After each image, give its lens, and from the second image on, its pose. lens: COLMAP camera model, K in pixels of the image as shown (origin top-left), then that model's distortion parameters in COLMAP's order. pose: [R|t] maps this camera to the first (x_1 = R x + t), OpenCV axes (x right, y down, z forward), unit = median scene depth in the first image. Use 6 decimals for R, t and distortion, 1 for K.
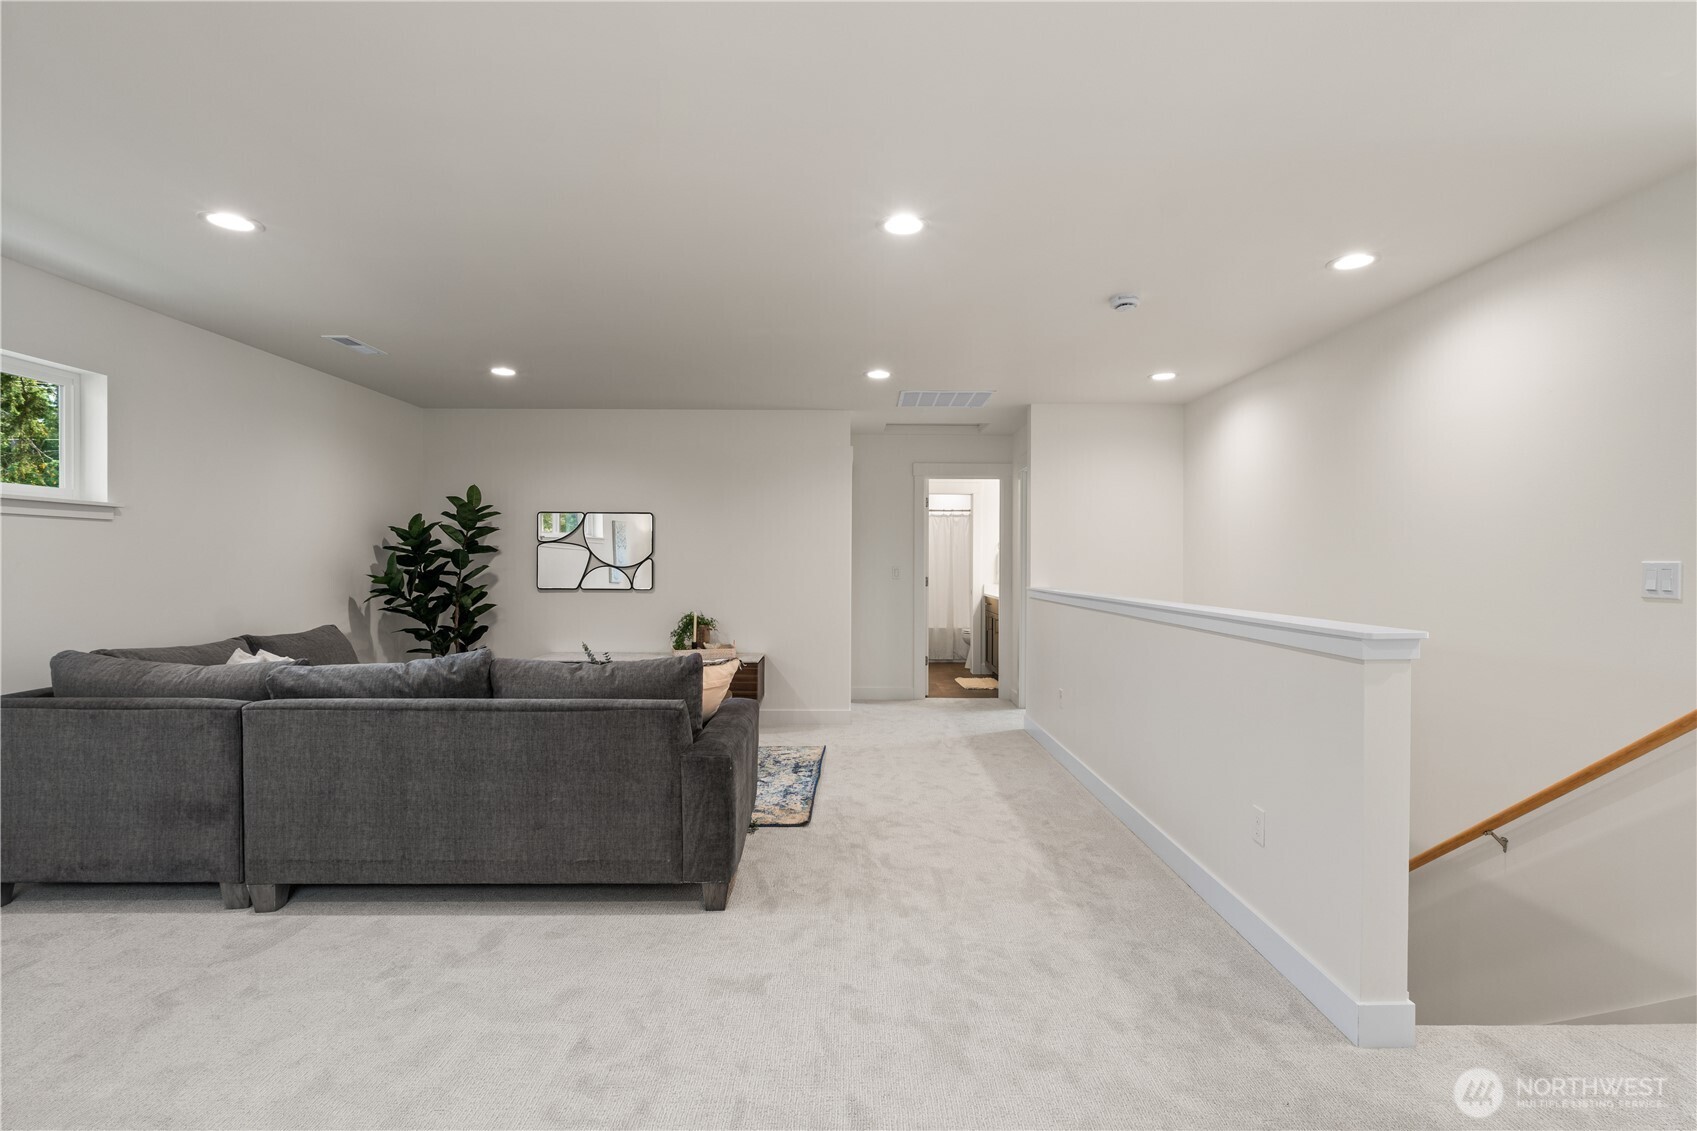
lens RADIAL K [[782.9, 0, 857.4], [0, 782.9, 562.7], [0, 0, 1]] dist [-0.007211, 0.000587]
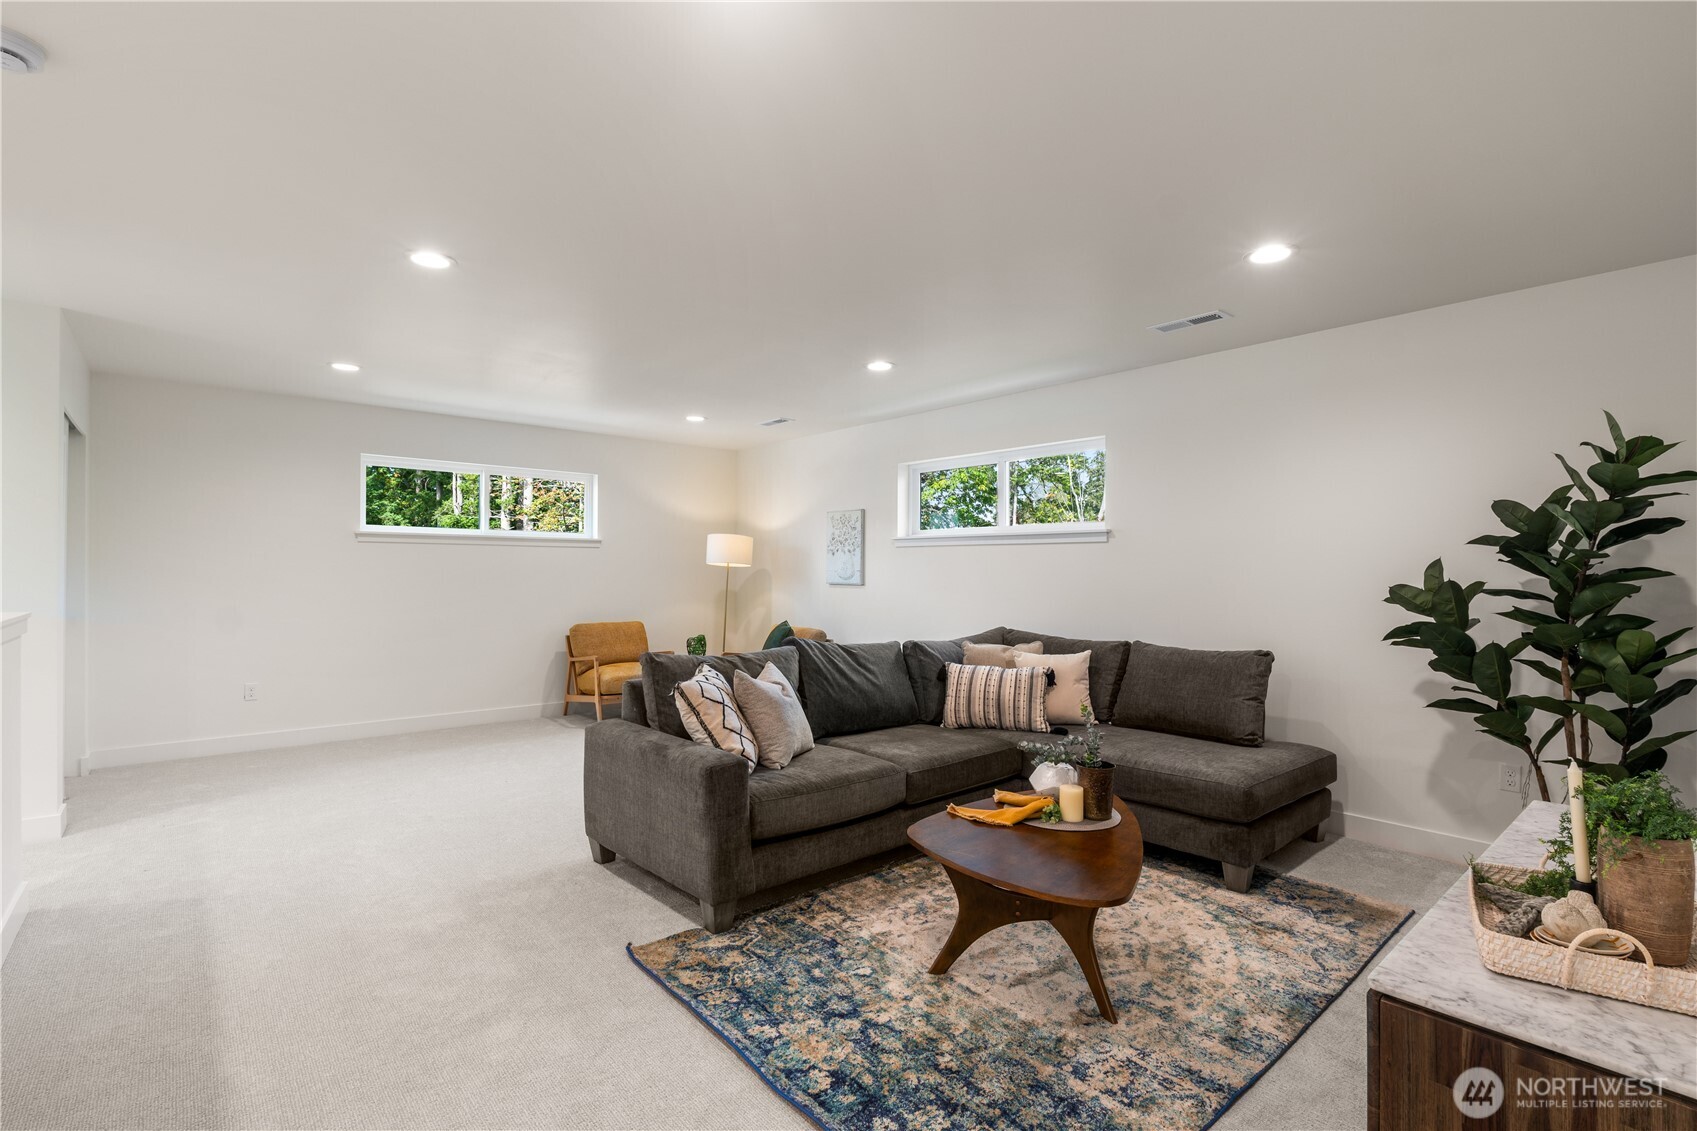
lens RADIAL K [[782.9, 0, 848.1], [0, 782.9, 570.4], [0, 0, 1]] dist [-0.007211, 0.000587]
pose [[-0.768191, -0.002574, -0.640215, 0.214792], [-0.002591, 0.999996, -0.000911, -0.002028], [0.640215, 0.000959, -0.768195, 1.537063]]
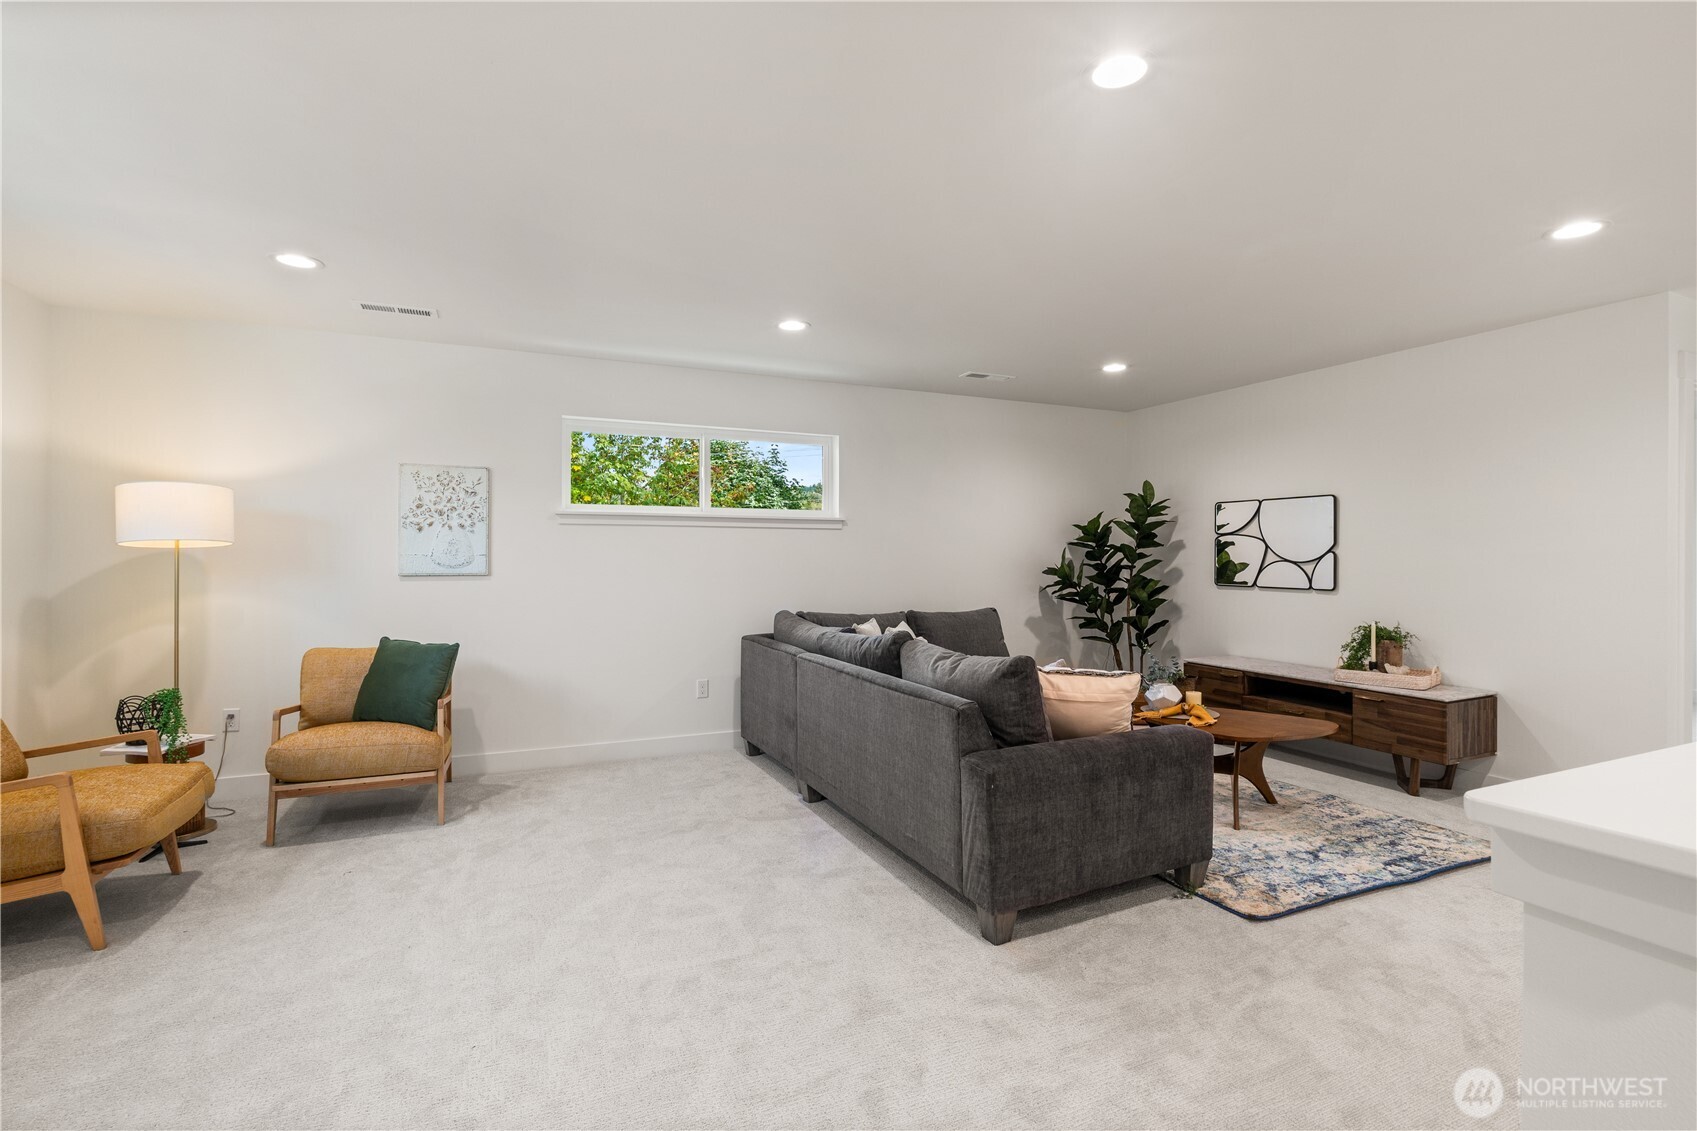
lens RADIAL K [[782.9, 0, 855.1], [0, 782.9, 562.5], [0, 0, 1]] dist [-0.007211, 0.000587]
pose [[0.406186, 0.003371, -0.913784, 0.408197], [0.000756, 0.999992, 0.004025, 0.003384], [0.913790, -0.002326, 0.406180, 0.349331]]
